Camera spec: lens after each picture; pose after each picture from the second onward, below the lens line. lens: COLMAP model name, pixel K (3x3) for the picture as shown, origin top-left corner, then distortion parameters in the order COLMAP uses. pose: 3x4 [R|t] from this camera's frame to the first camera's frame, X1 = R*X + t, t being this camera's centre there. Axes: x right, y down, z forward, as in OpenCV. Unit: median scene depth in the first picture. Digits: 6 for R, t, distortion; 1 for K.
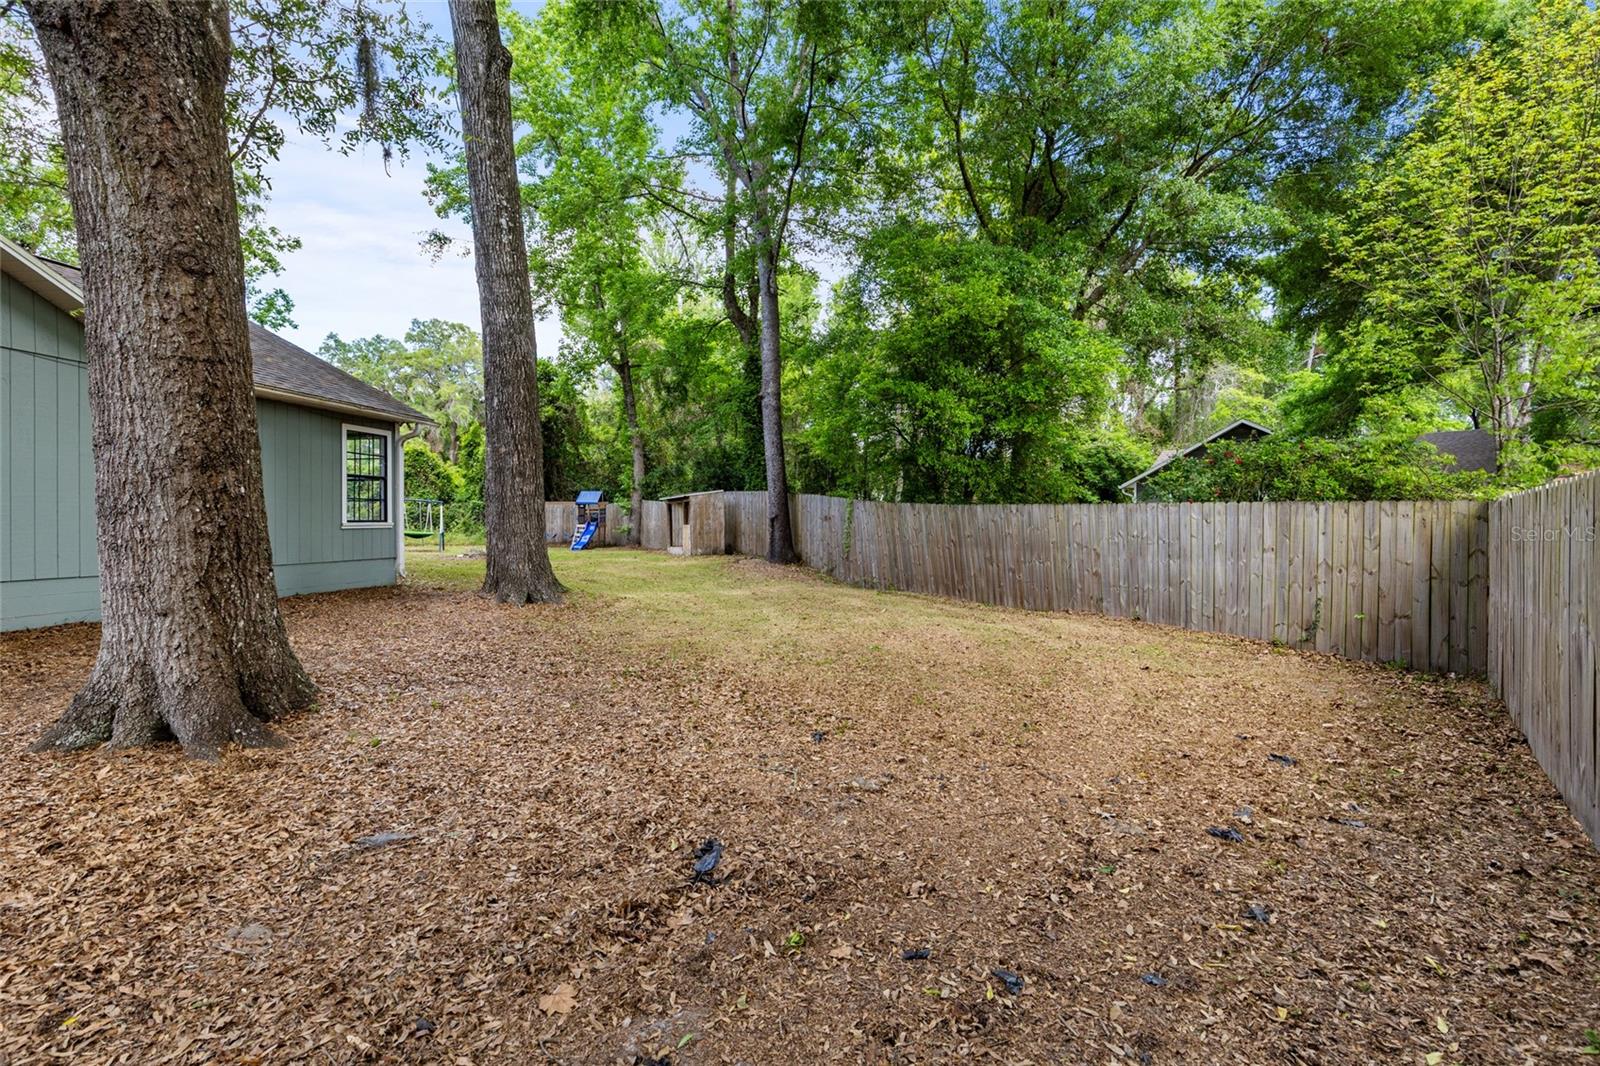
lens RADIAL K [[736.4, 0, 798.9], [0, 736.4, 529.9], [0, 0, 1]] dist [0.004327, 0.000251]
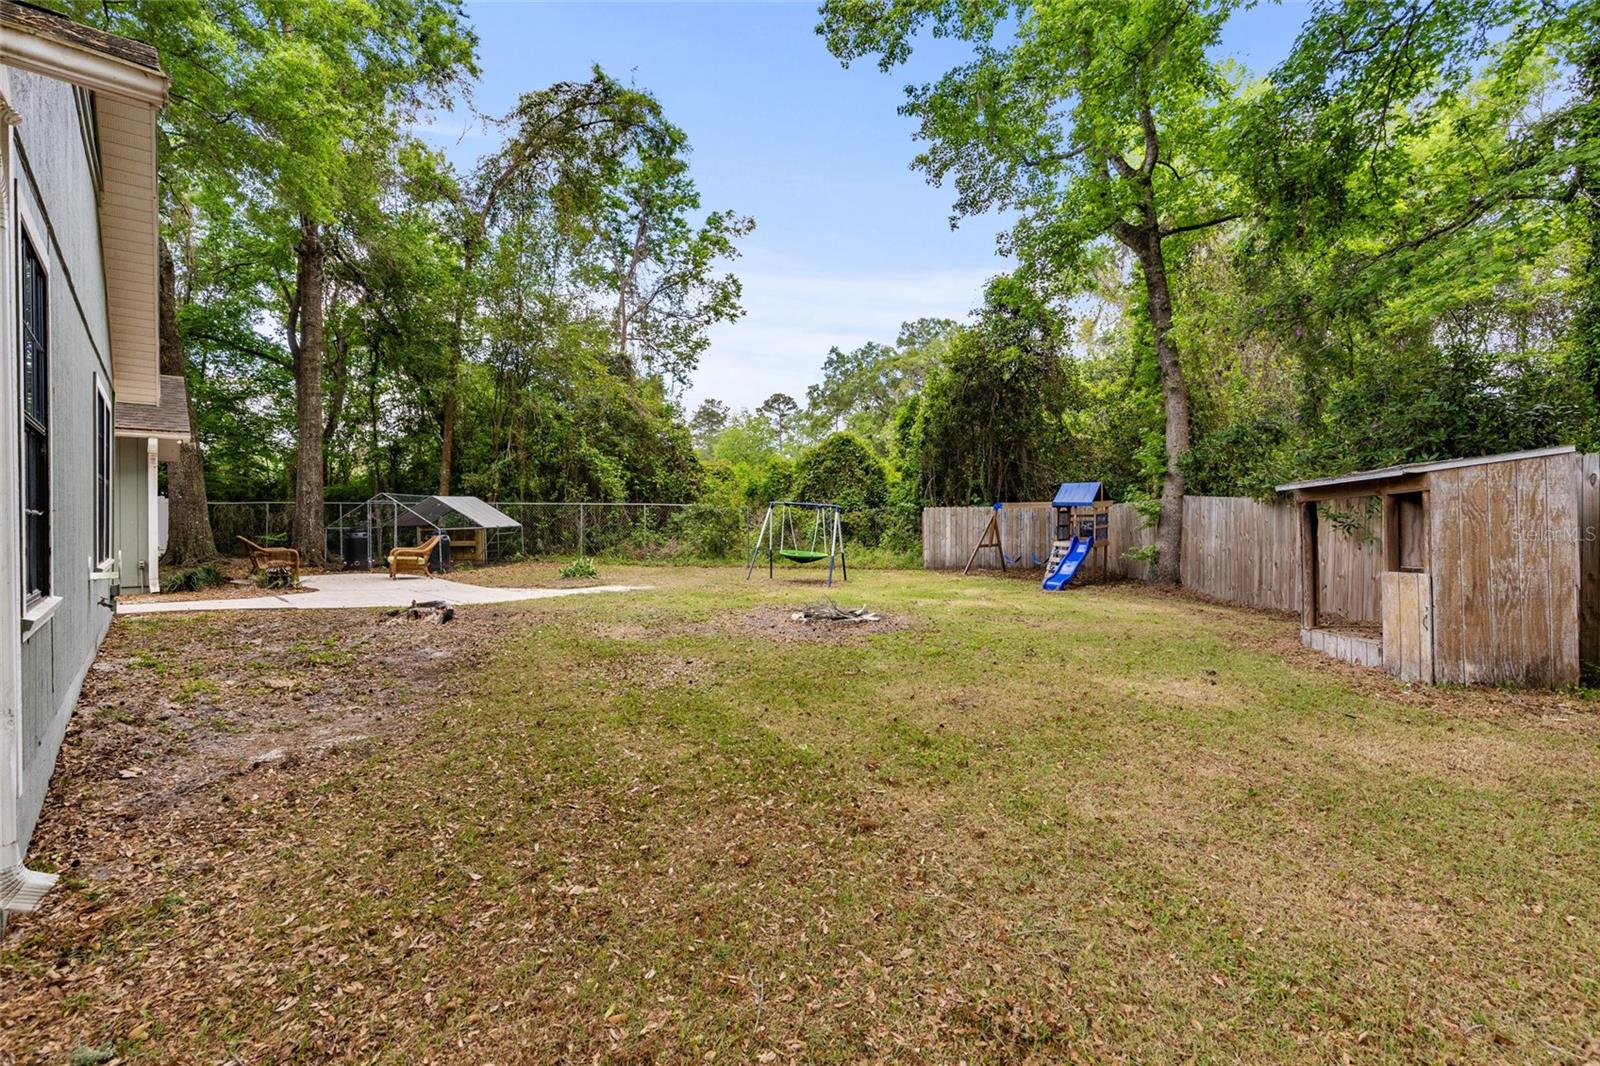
lens RADIAL K [[736.4, 0, 798.6], [0, 736.4, 528.4], [0, 0, 1]] dist [0.004327, 0.000251]
pose [[0.796531, 0.003706, -0.604587, -0.102265], [-0.007005, 0.999971, -0.003100, -0.013111], [0.604557, 0.006704, 0.796533, 0.380823]]
